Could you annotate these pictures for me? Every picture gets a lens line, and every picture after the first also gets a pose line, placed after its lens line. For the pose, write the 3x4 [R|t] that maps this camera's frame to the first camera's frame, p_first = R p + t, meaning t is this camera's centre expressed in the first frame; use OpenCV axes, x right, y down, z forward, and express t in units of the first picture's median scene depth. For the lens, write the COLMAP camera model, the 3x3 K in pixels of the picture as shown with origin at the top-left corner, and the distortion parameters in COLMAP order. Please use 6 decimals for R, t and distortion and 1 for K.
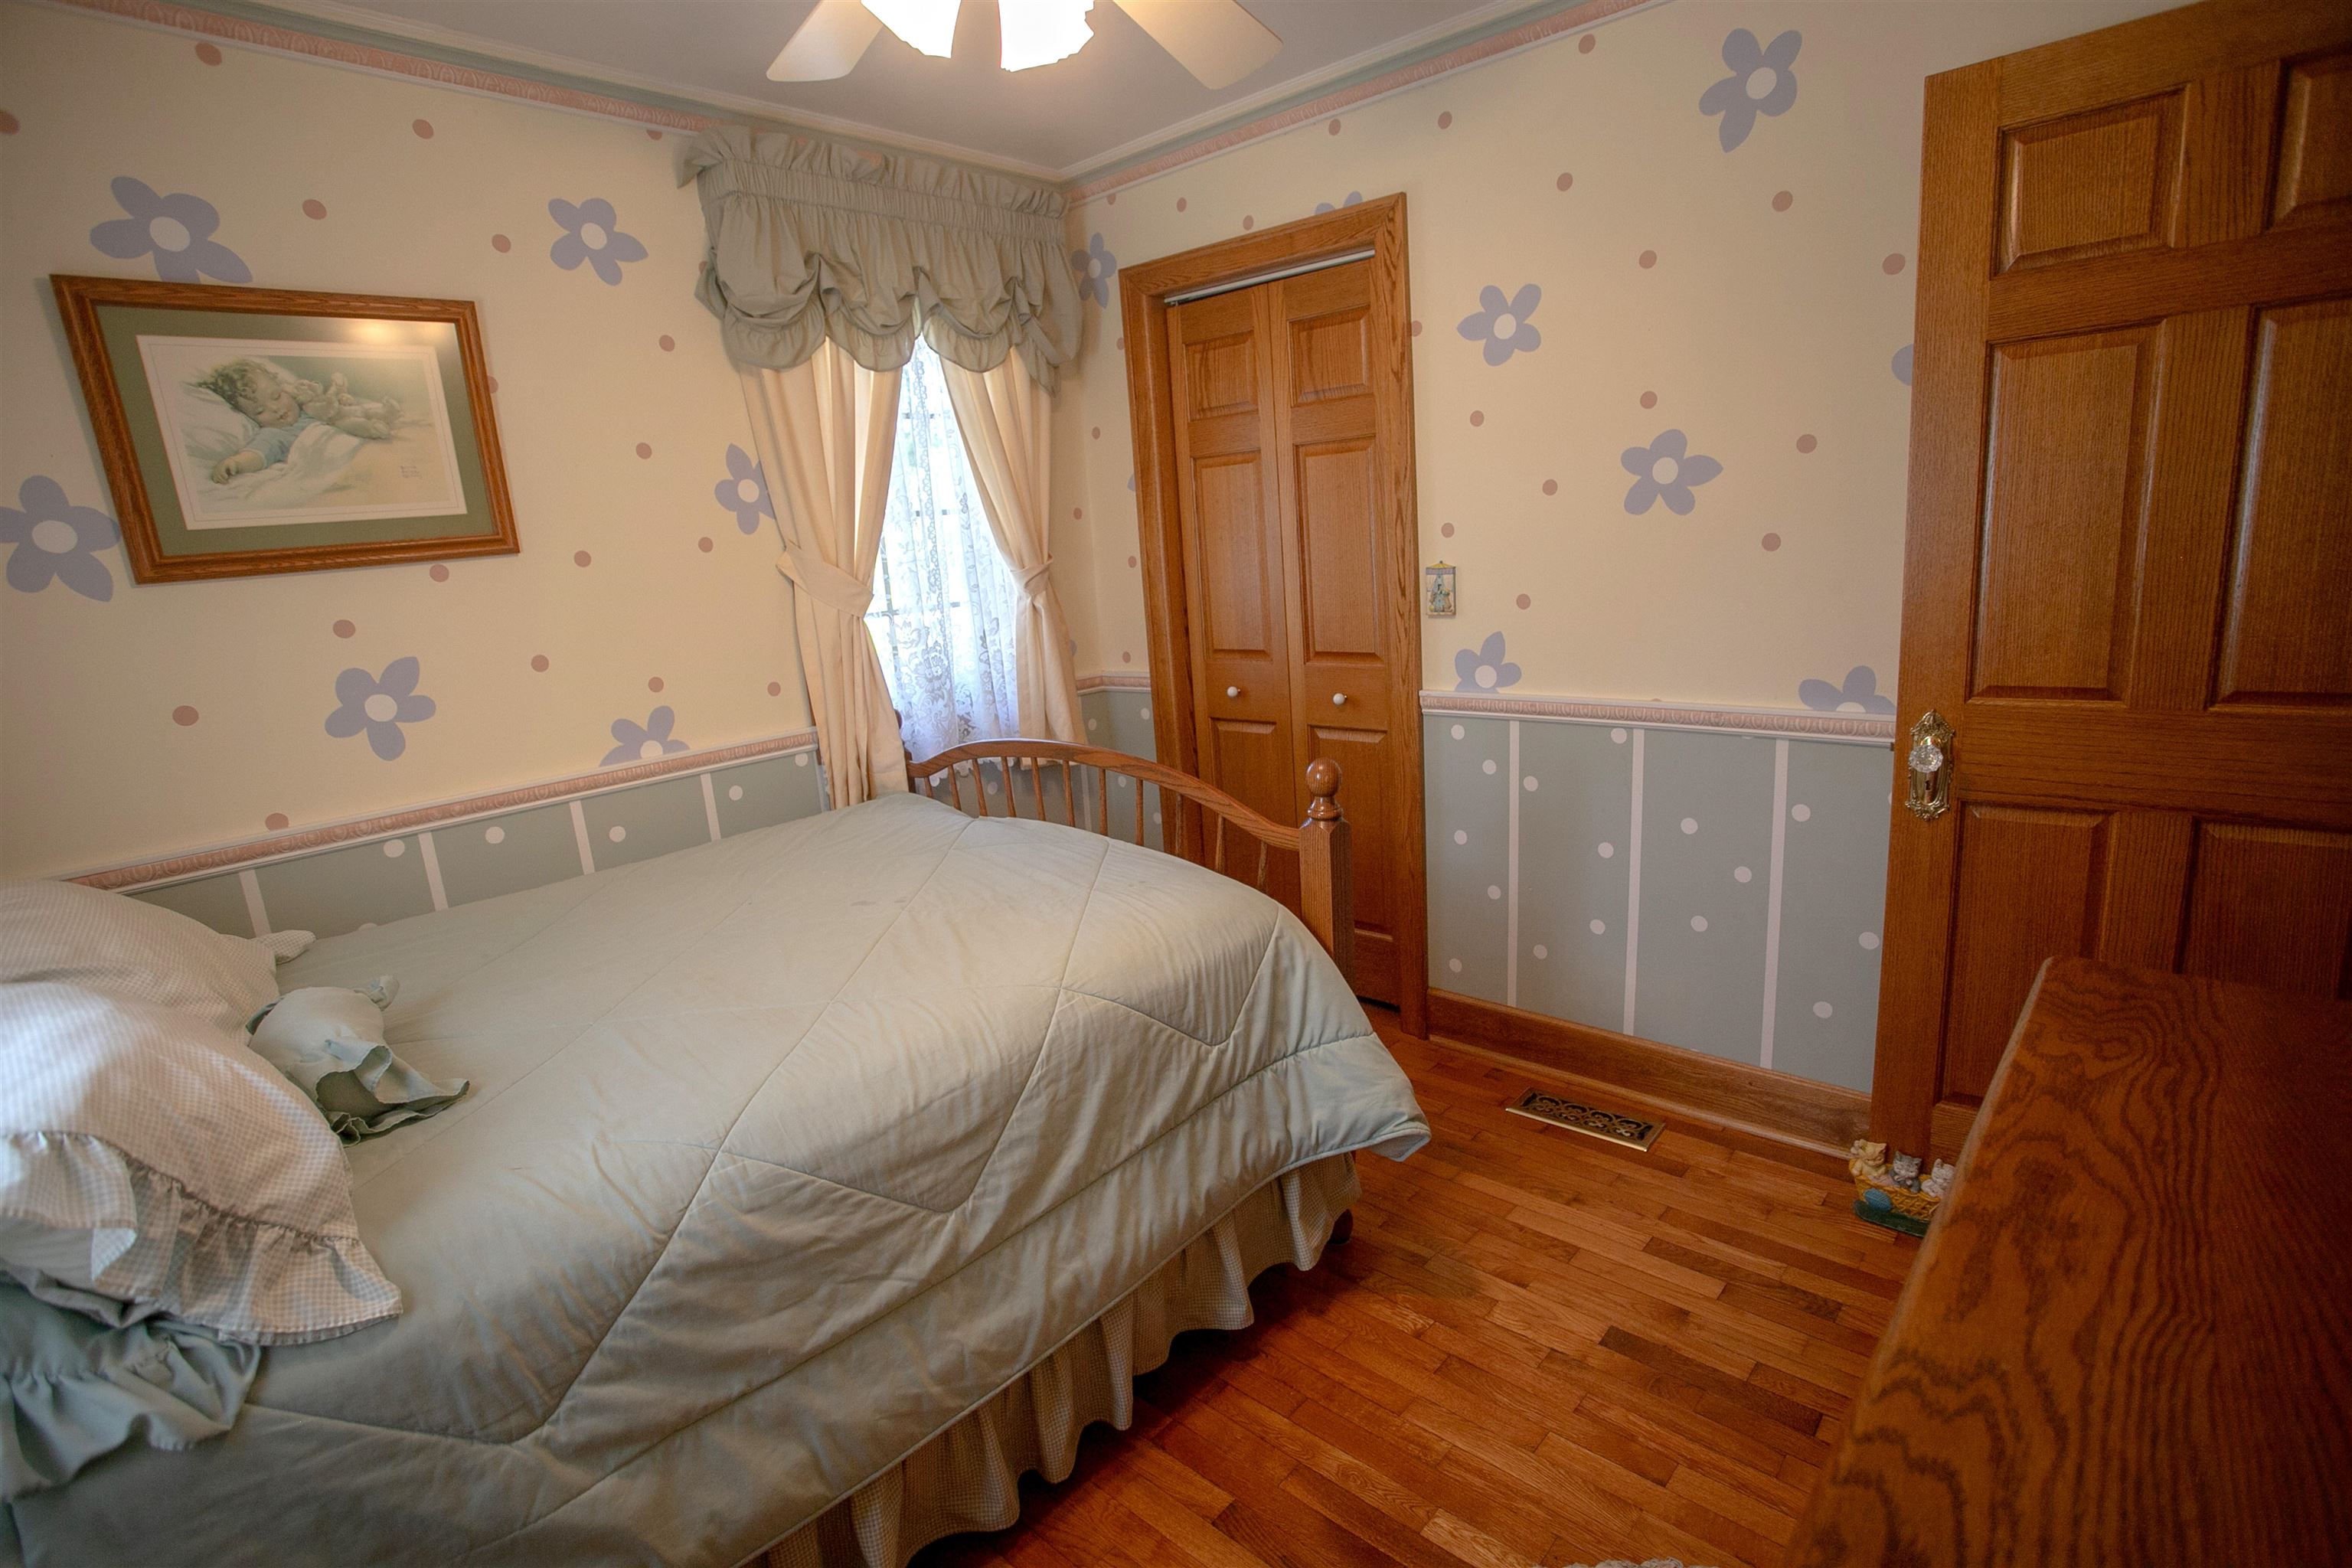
lens RADIAL K [[1114.0, 0, 1179.4], [0, 1114.0, 783.9], [0, 0, 1]] dist [-0.018799, 0.004510]
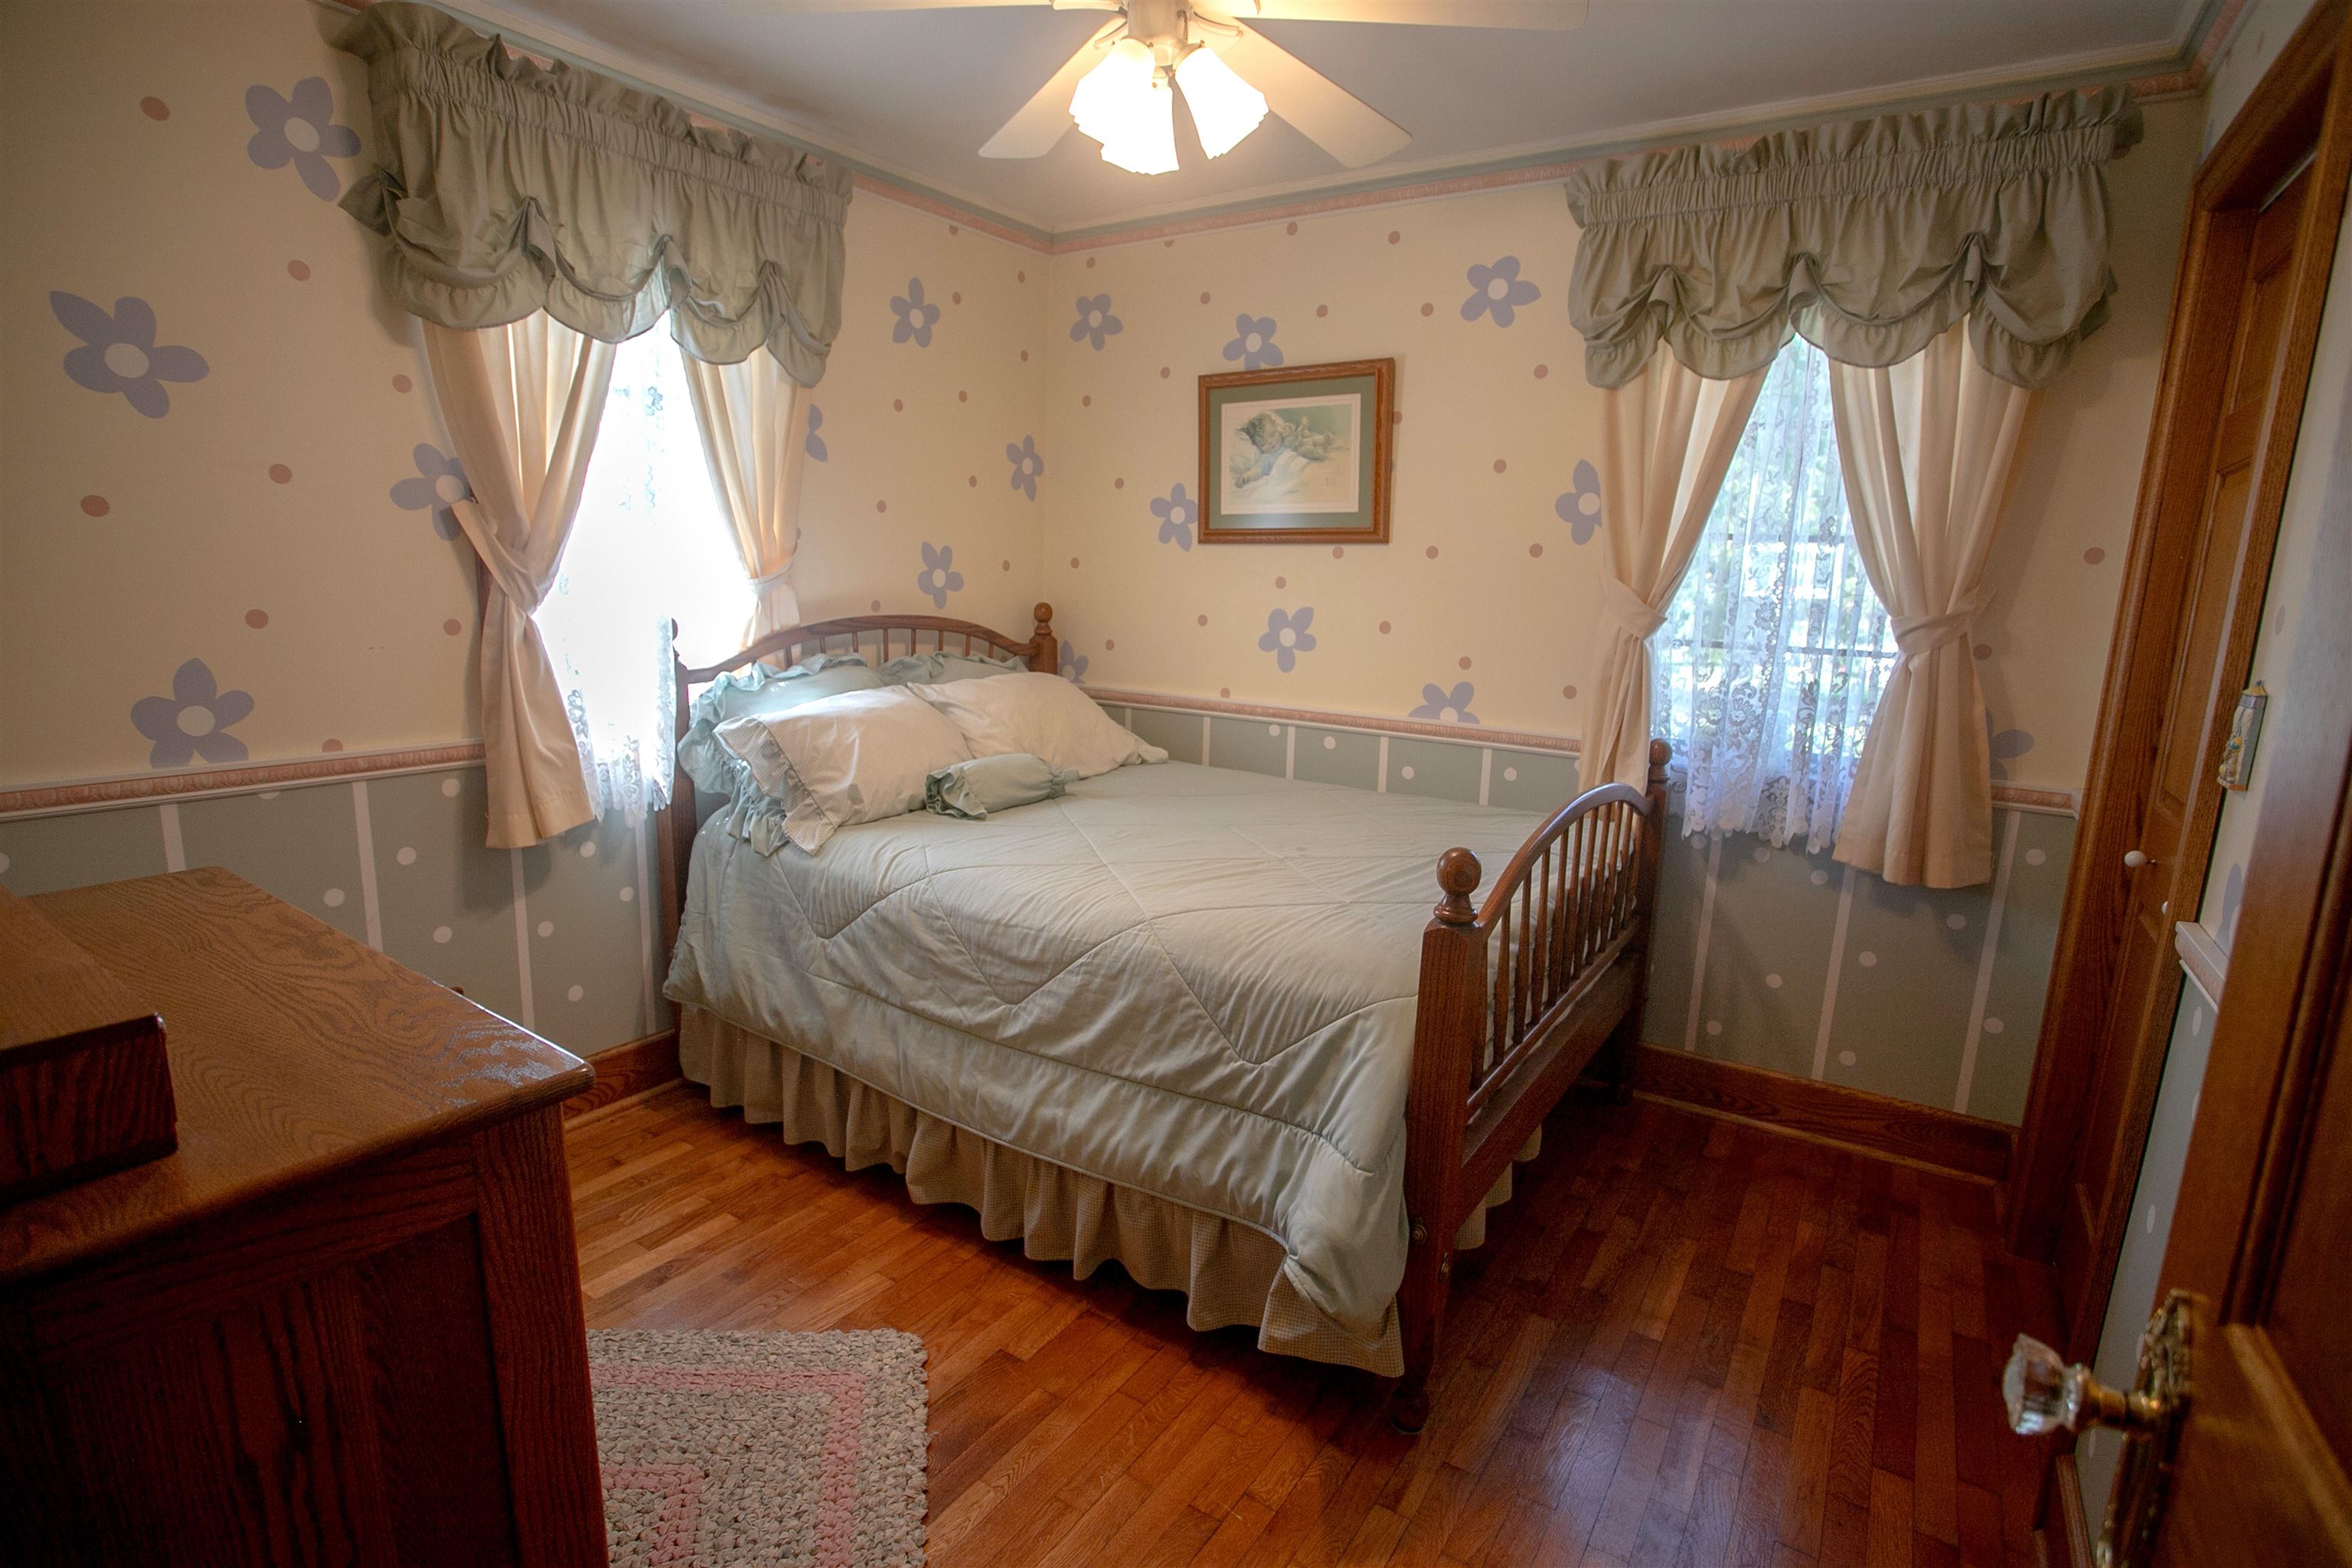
lens RADIAL K [[1114.0, 0, 1175.7], [0, 1114.0, 777.7], [0, 0, 1]] dist [-0.018799, 0.004510]
pose [[0.195754, 0.260501, -0.945420, 0.831265], [-0.267069, 0.941794, 0.204204, -0.179330], [0.943586, 0.212518, 0.253932, 0.578389]]
